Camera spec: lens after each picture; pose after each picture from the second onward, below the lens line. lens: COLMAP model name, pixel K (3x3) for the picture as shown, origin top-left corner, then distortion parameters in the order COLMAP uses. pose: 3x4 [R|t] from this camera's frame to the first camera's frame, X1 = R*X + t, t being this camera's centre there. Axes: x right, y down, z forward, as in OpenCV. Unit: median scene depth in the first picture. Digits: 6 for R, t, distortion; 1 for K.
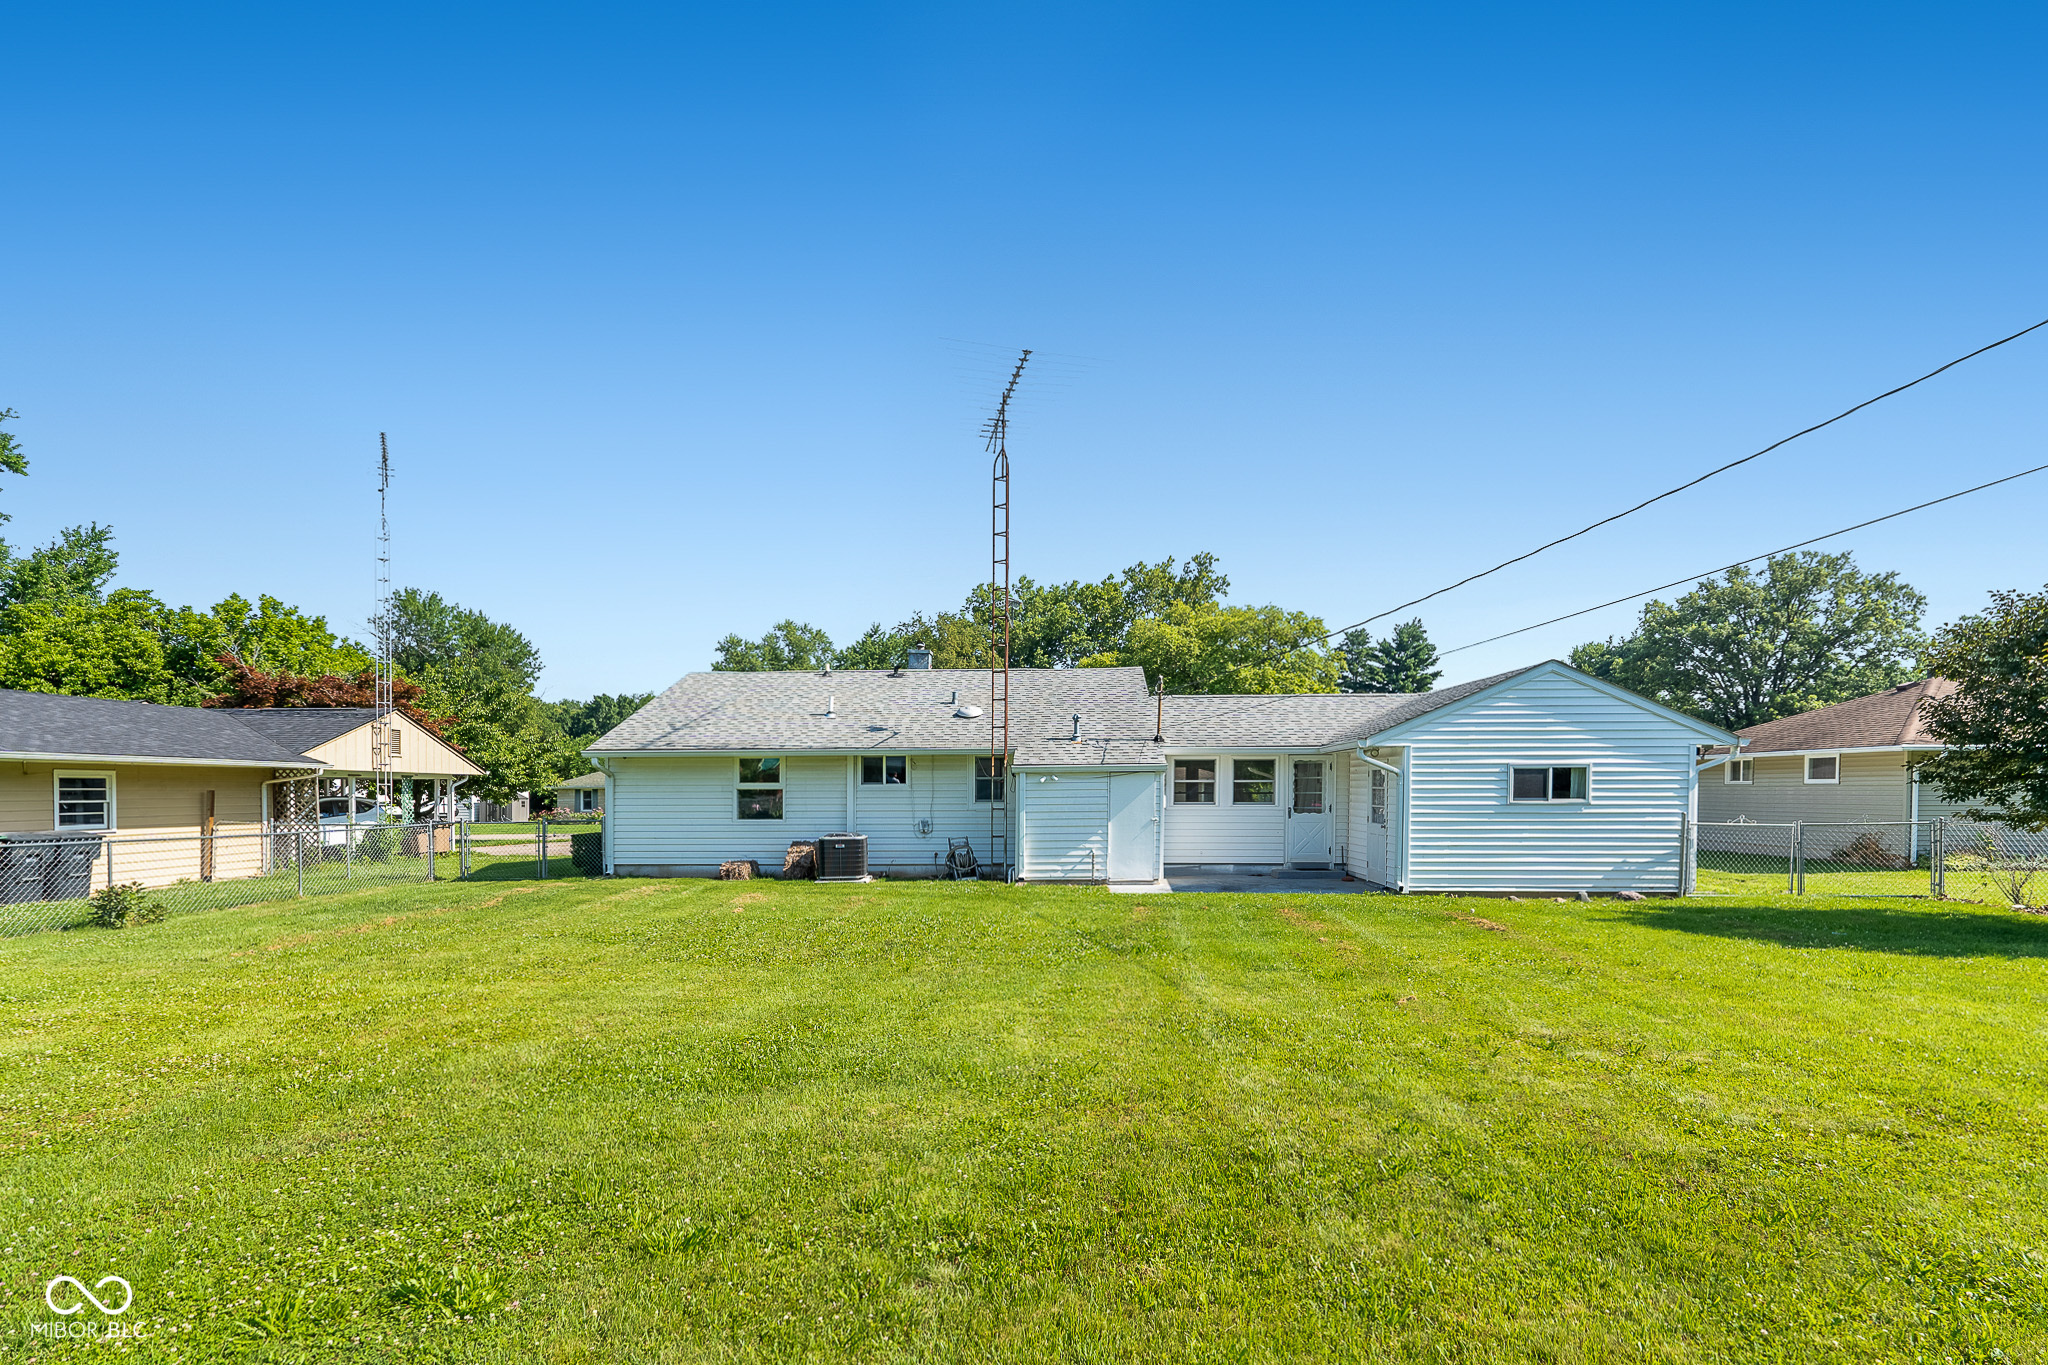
lens RADIAL K [[953.7, 0, 1027.7], [0, 953.7, 809.6], [0, 0, 1]] dist [-0.001727, 0.001121]
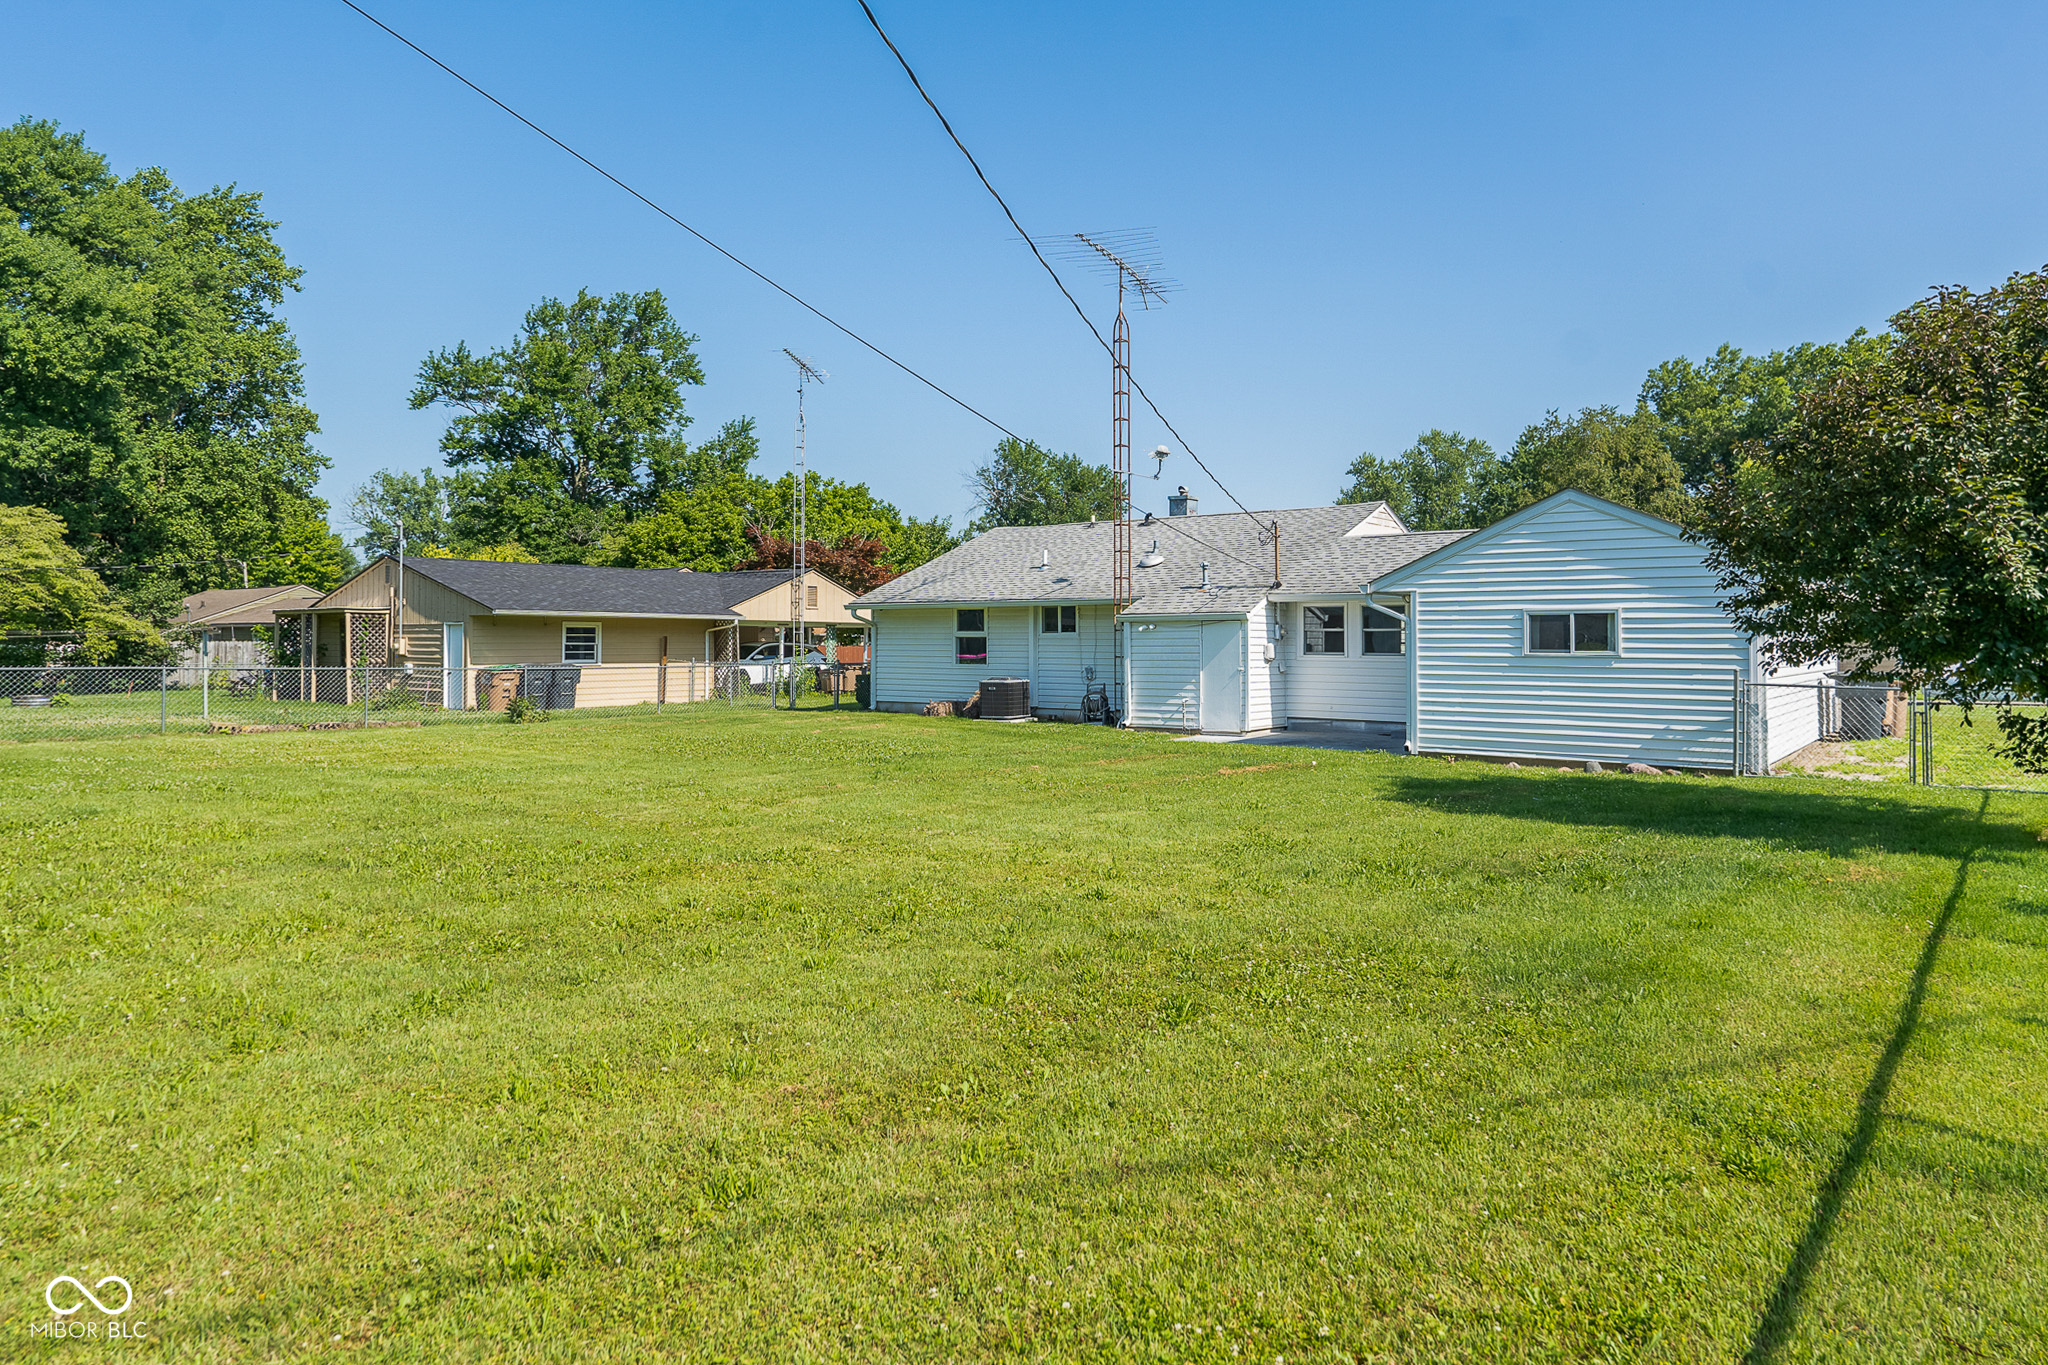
lens RADIAL K [[1237.7, 0, 1136.0], [0, 1237.7, 634.1], [0, 0, 1]] dist [-0.003513, 0.002994]
pose [[0.842776, 0.002332, -0.538260, 0.656450], [-0.016168, 0.999649, -0.020985, 0.002579], [0.538022, 0.026388, 0.842518, -0.112075]]
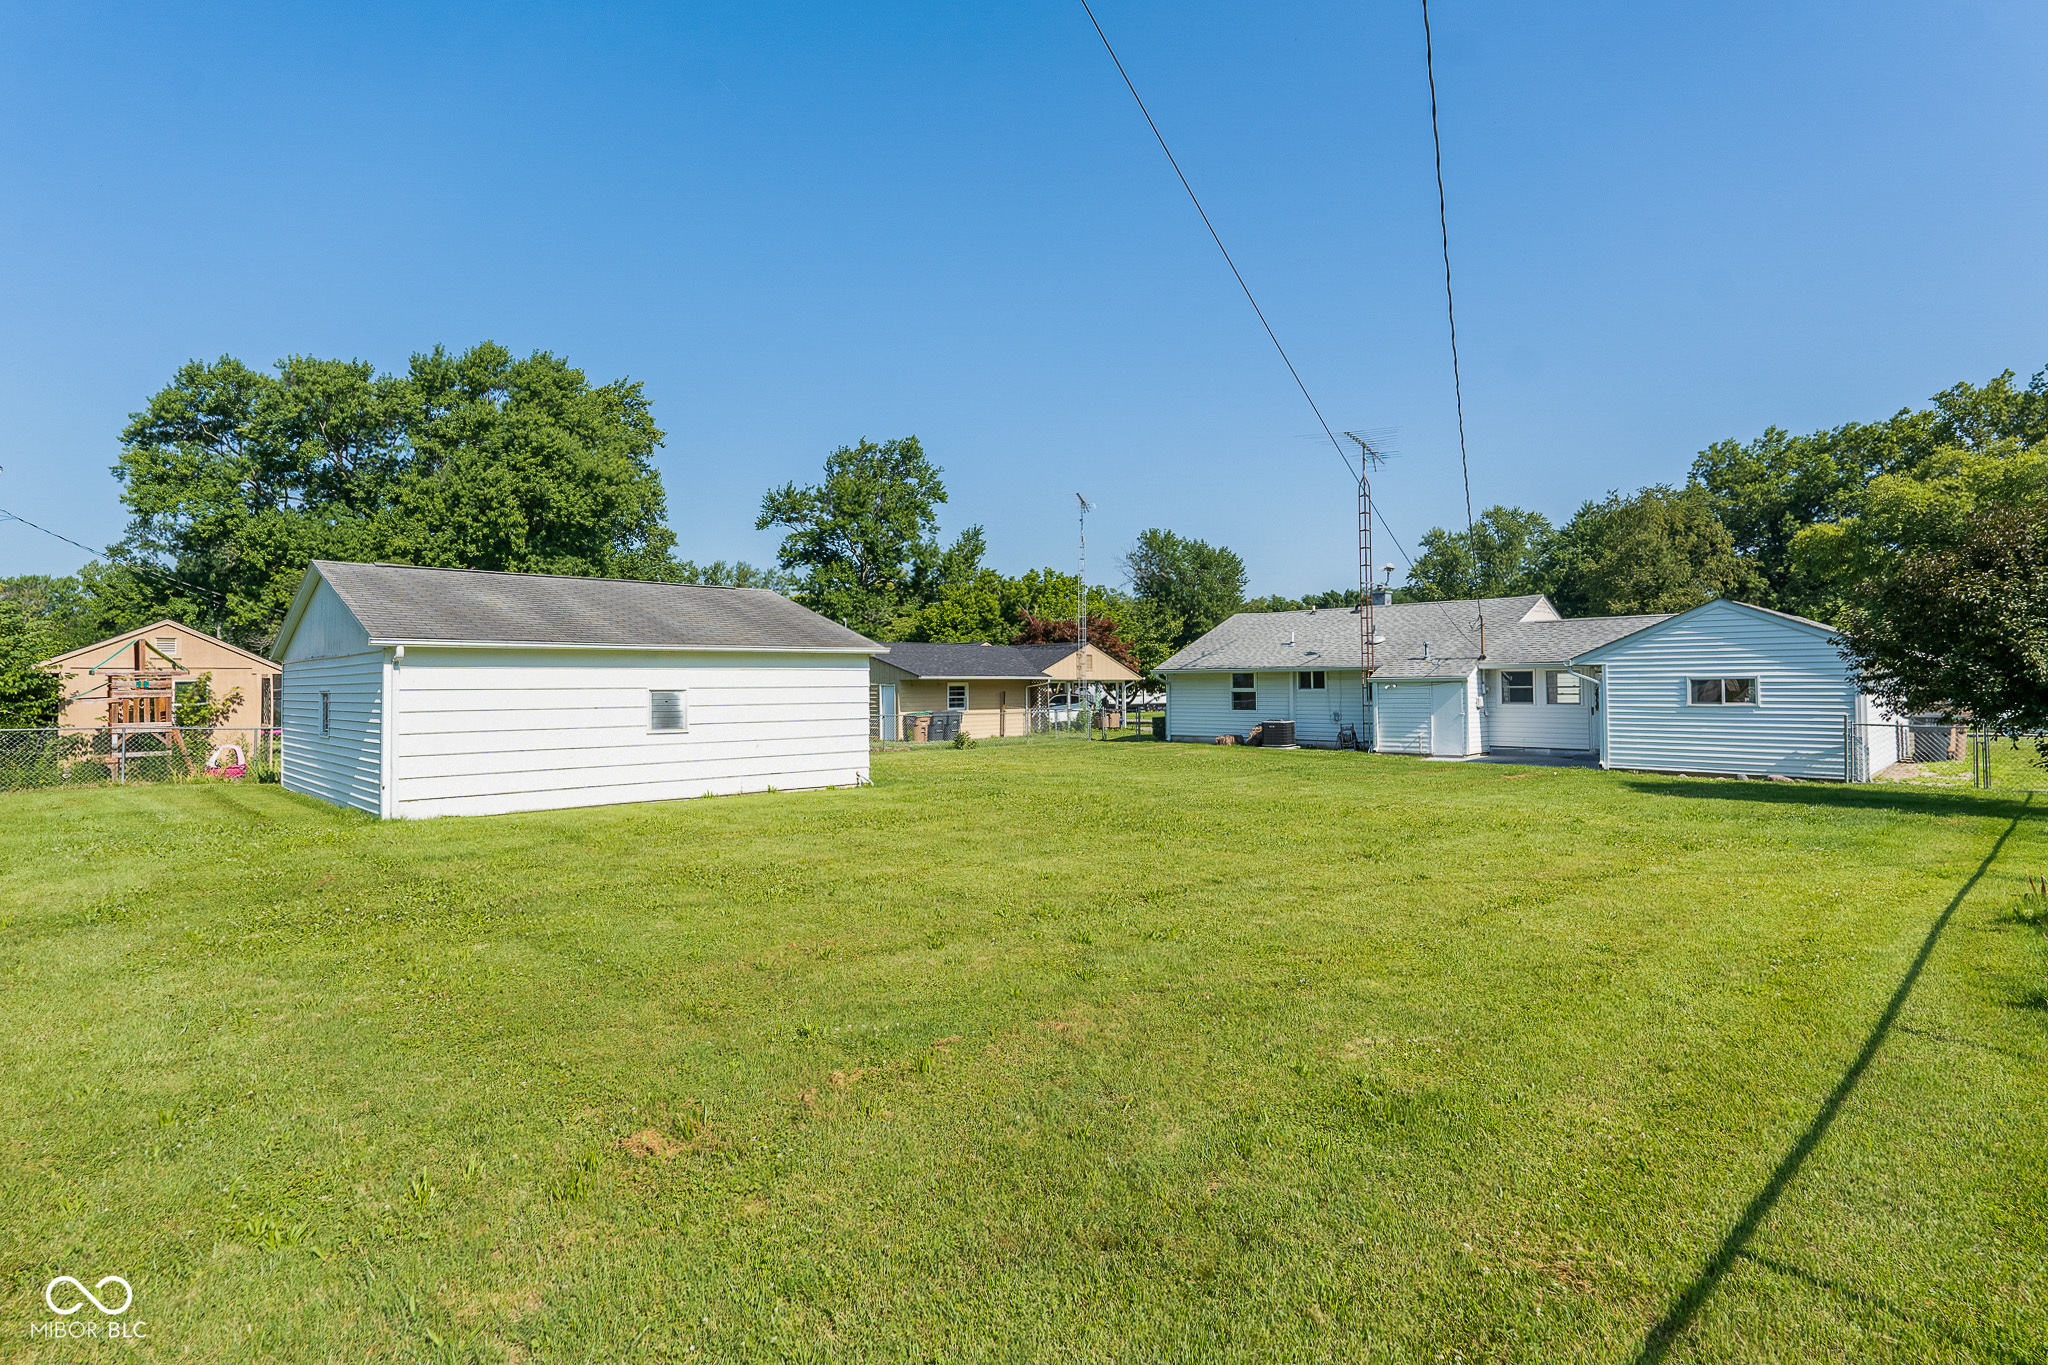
lens RADIAL K [[1034.0, 0, 1021.3], [0, 1034.0, 670.9], [0, 0, 1]] dist [-0.000479, 0.000232]
pose [[0.736464, -0.010533, -0.676395, 0.646656], [-0.009147, 0.999632, -0.025526, -0.008205], [0.676415, 0.024986, 0.736097, -0.579619]]
